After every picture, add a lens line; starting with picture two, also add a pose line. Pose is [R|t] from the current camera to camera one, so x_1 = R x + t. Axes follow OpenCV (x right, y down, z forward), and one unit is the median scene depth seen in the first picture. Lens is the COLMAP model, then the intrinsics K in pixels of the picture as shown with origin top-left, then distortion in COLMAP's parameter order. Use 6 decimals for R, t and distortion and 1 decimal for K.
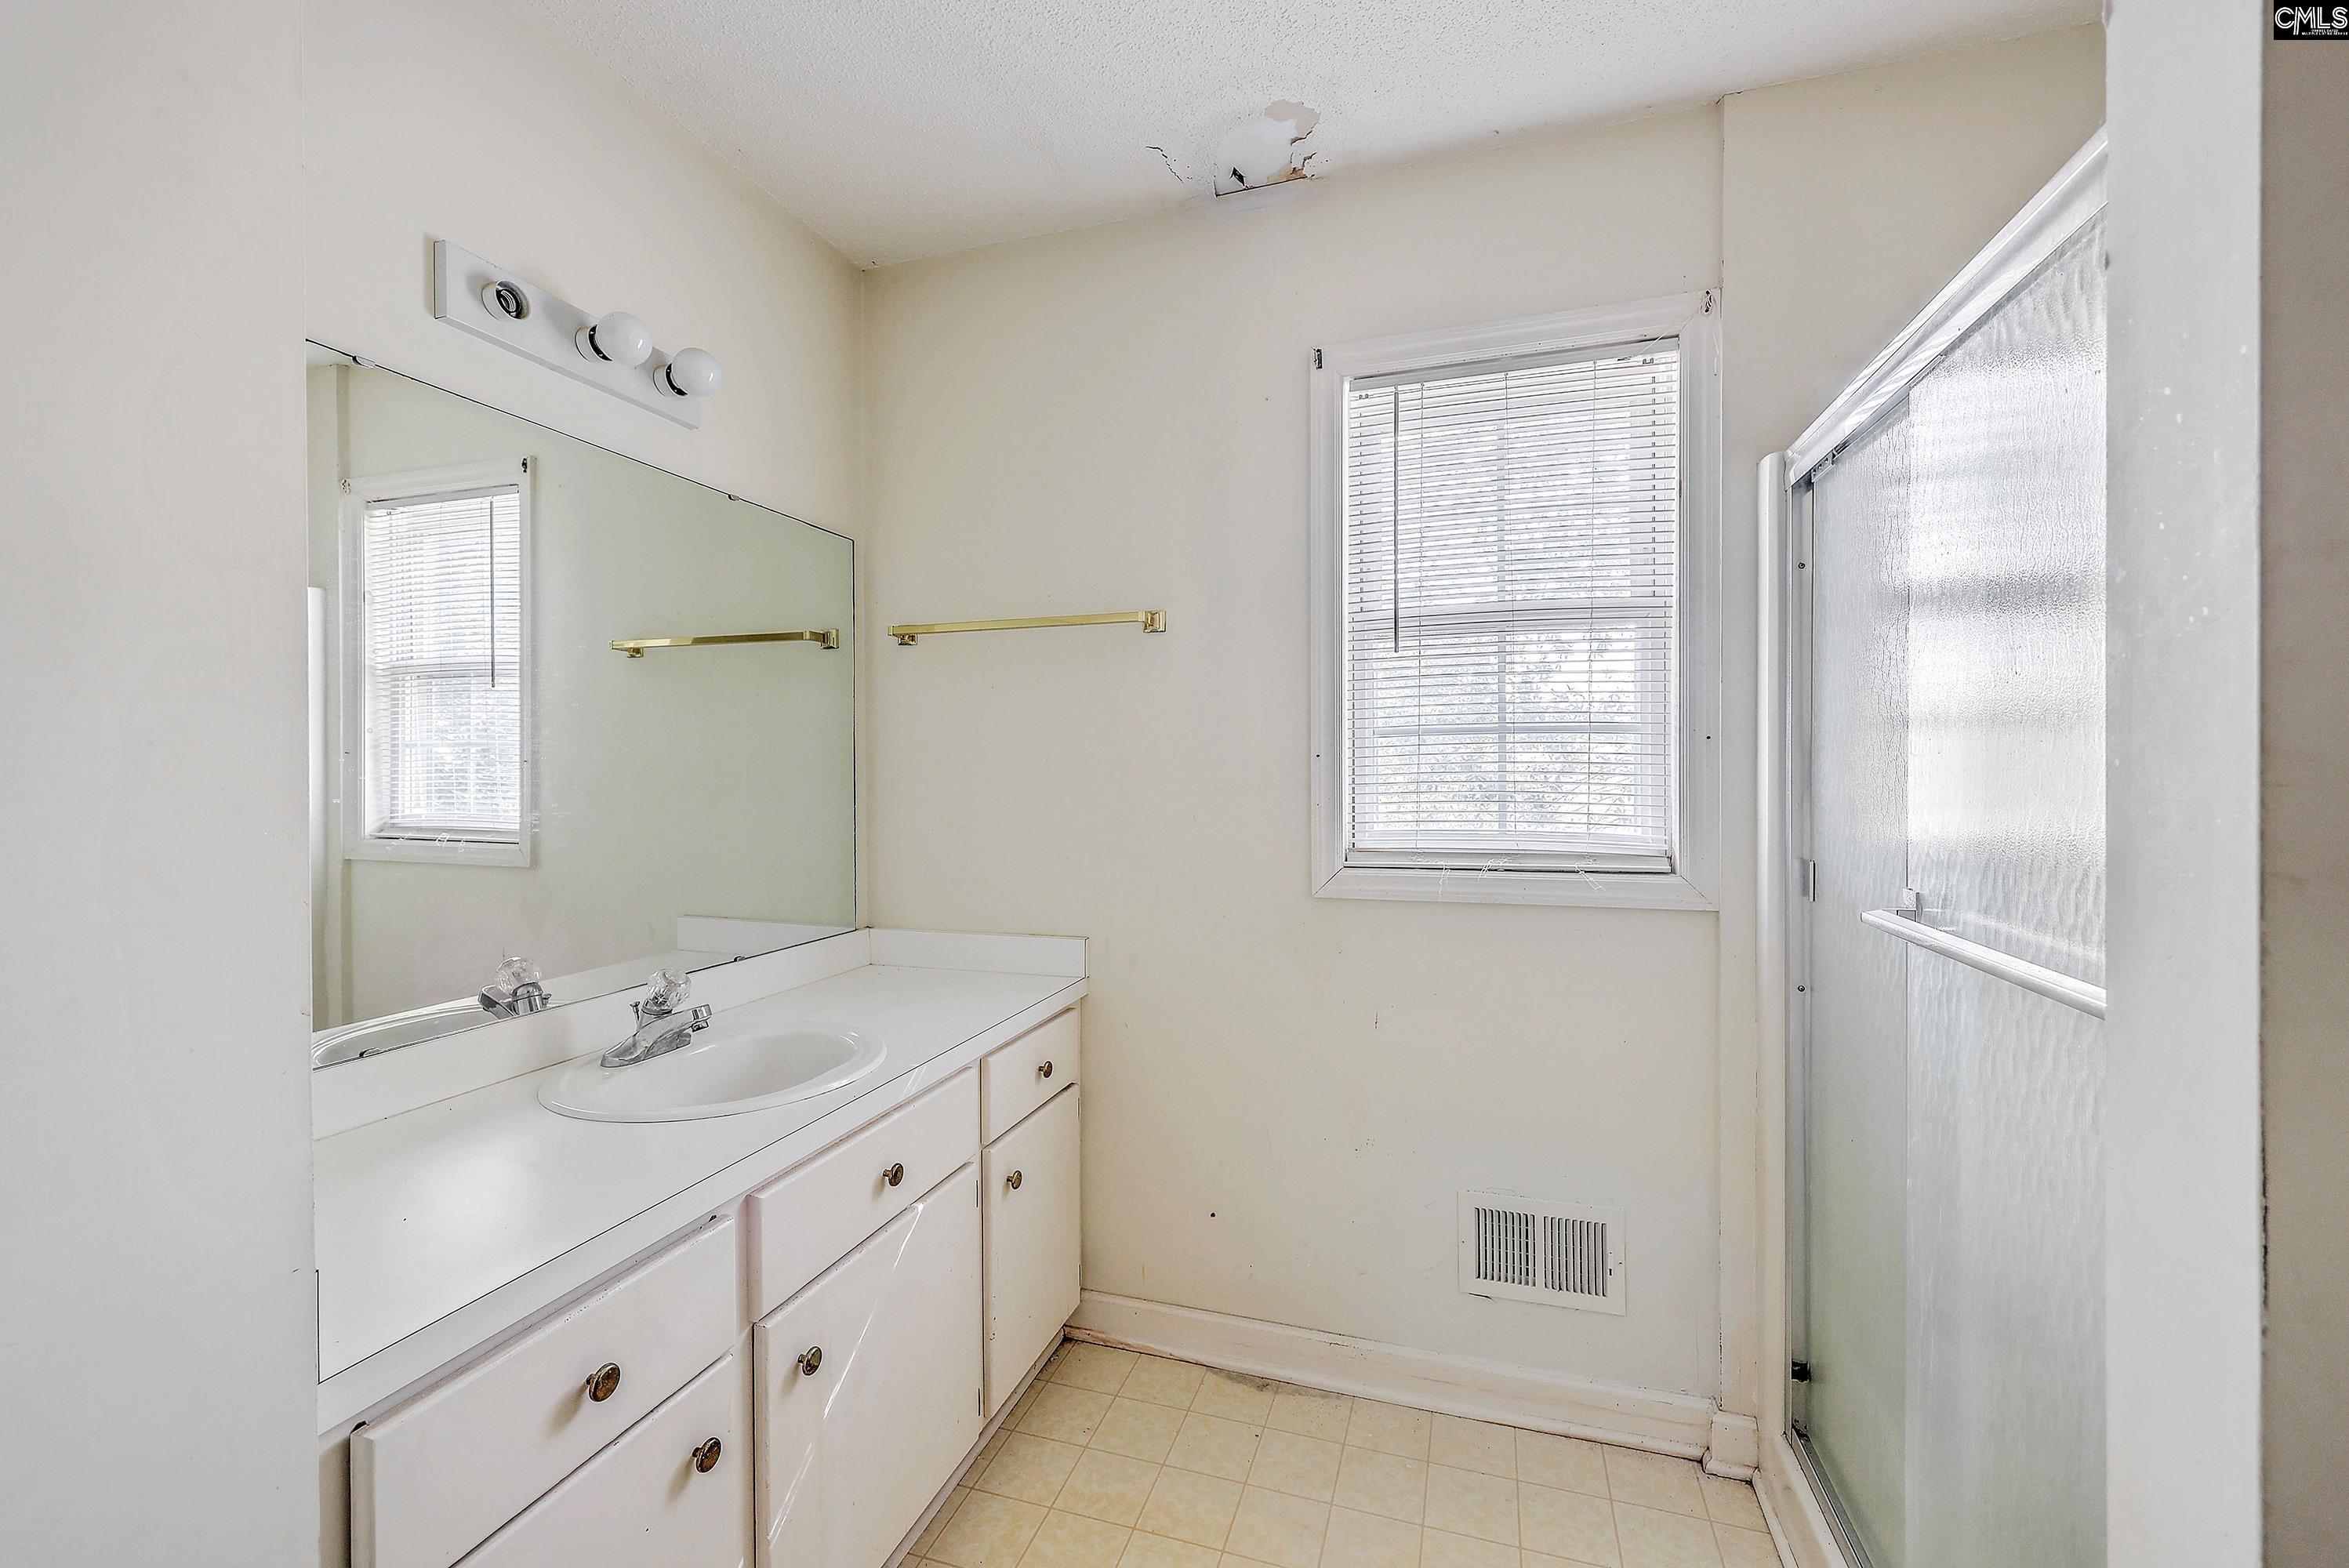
lens RADIAL K [[958.1, 0, 1173.4], [0, 958.1, 778.3], [0, 0, 1]] dist [0.000734, 0.000211]
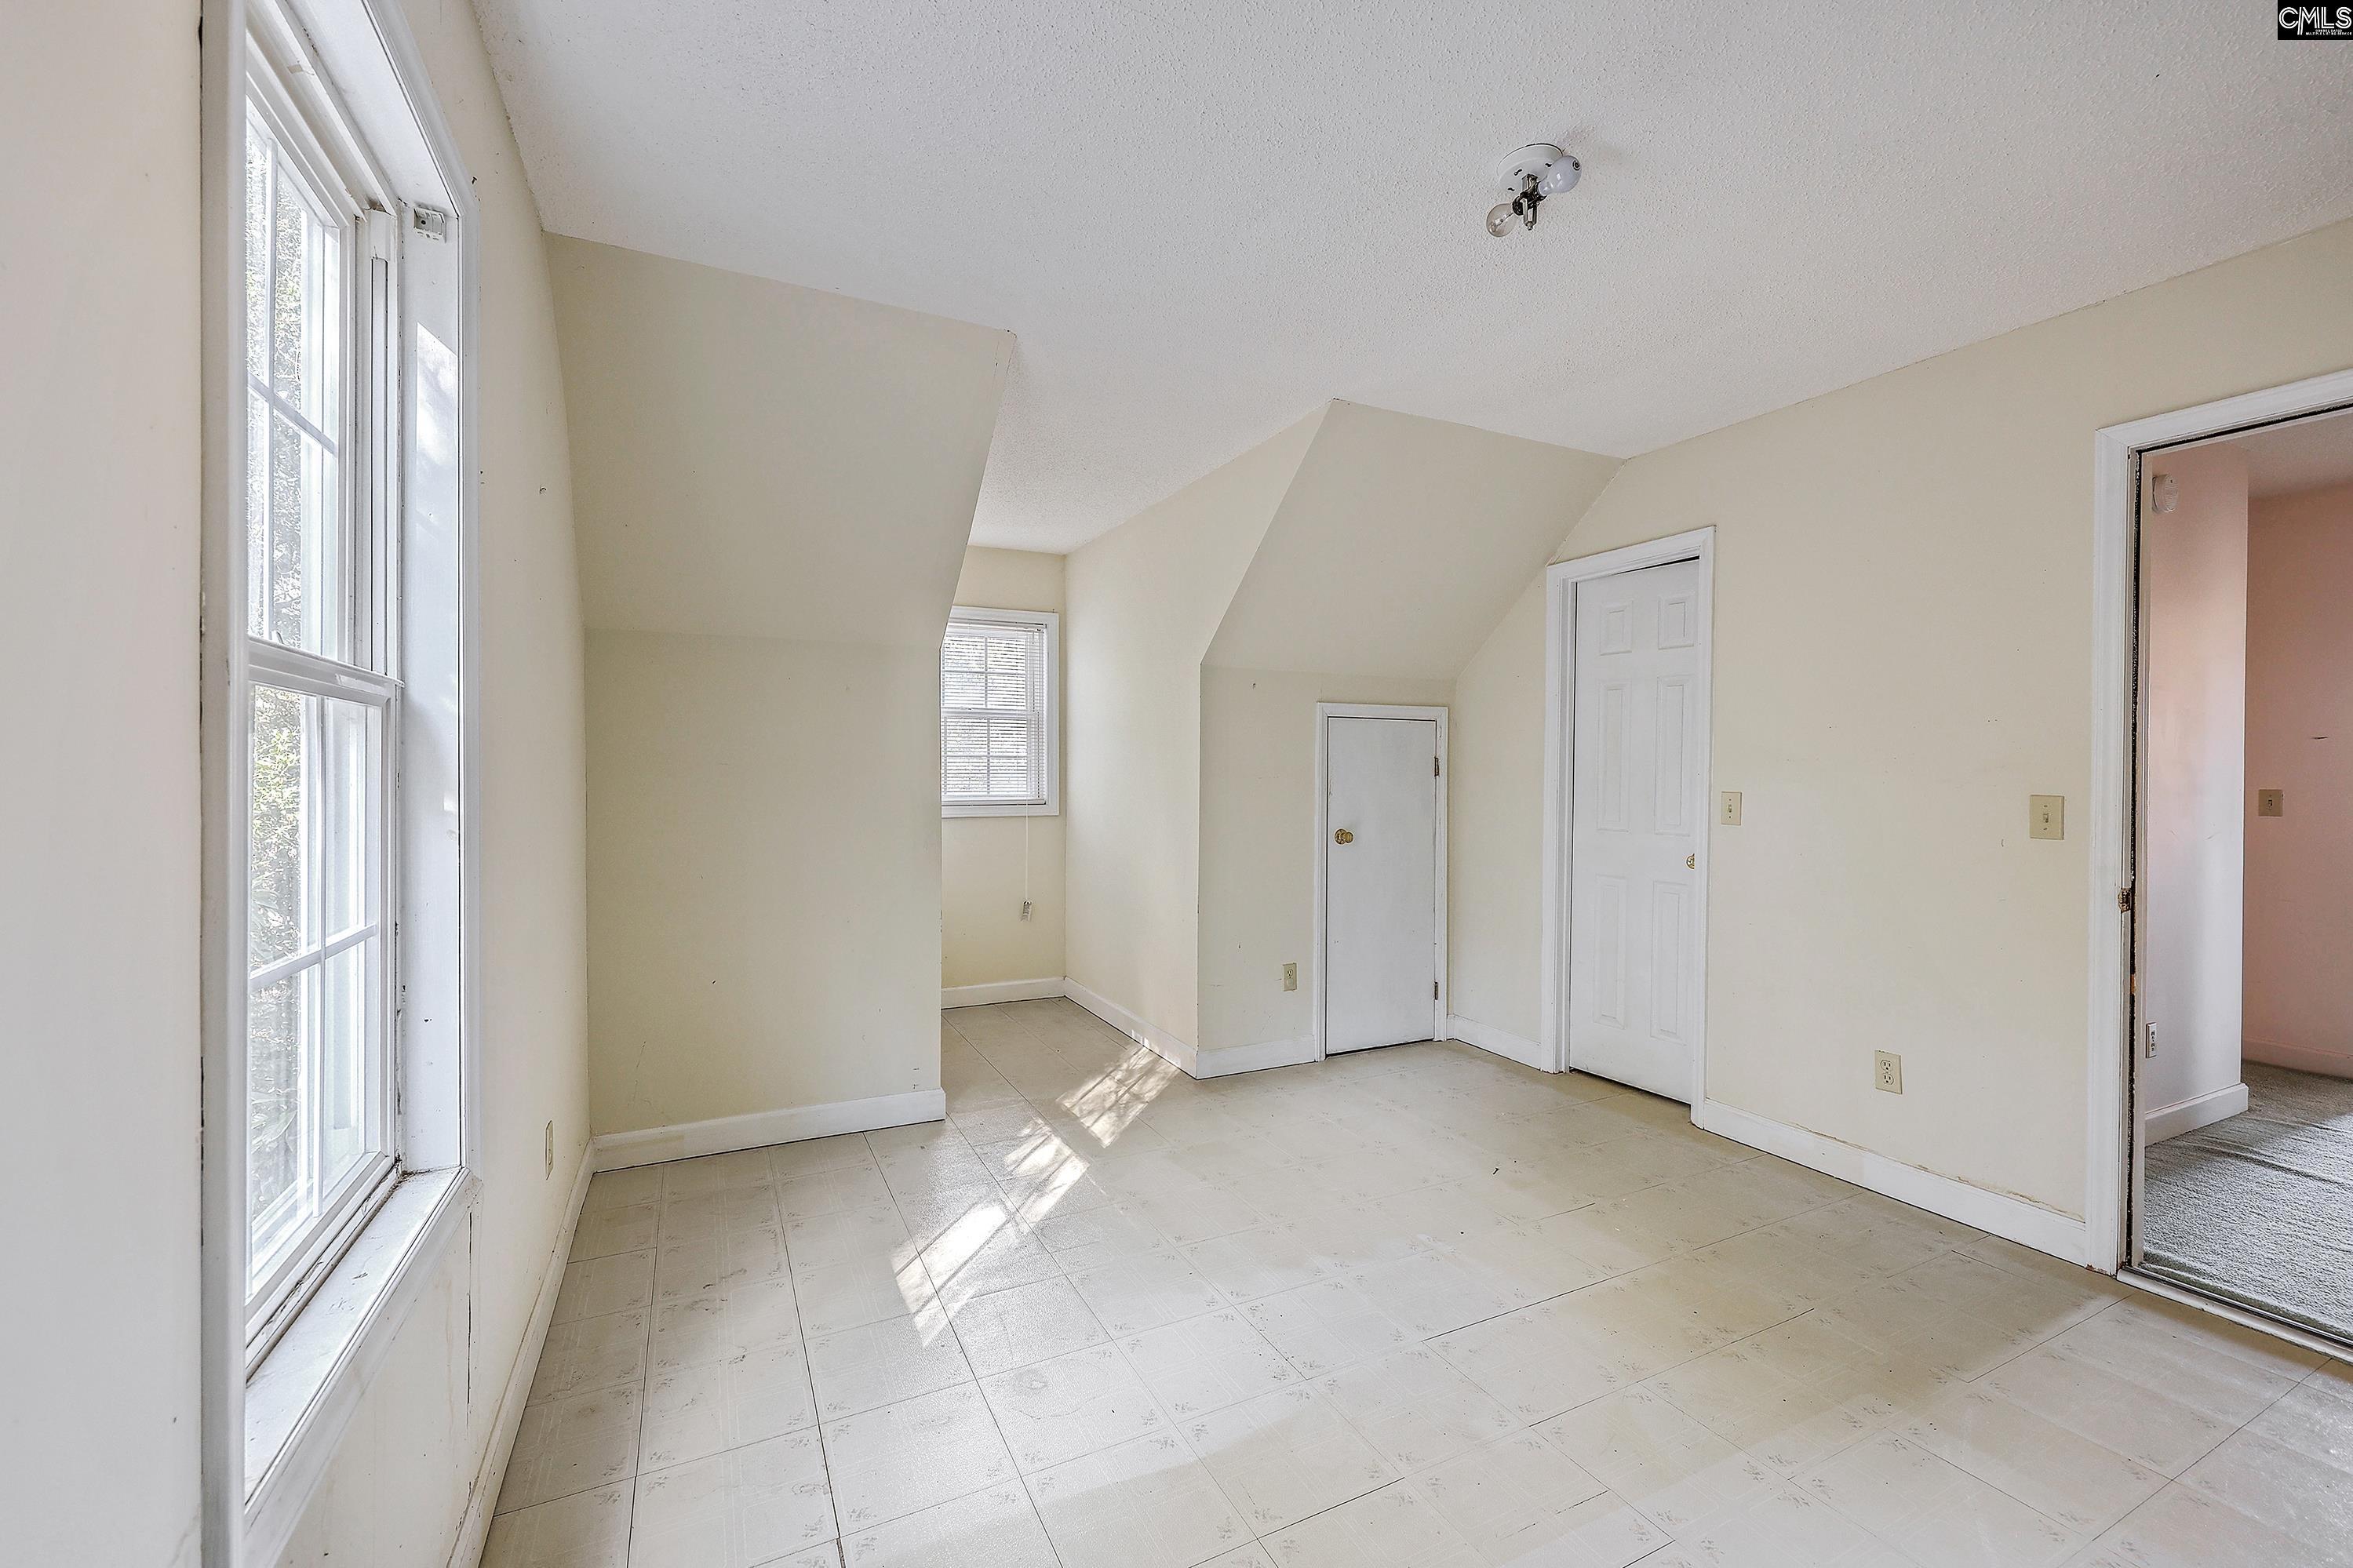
lens RADIAL K [[959.6, 0, 1182.1], [0, 959.6, 779.4], [0, 0, 1]] dist [0.000734, 0.000211]
pose [[0.718607, -0.001556, 0.695415, -1.455090], [0.001189, 0.999999, 0.001009, 0.000989], [-0.695416, 0.000102, 0.718608, -1.818953]]
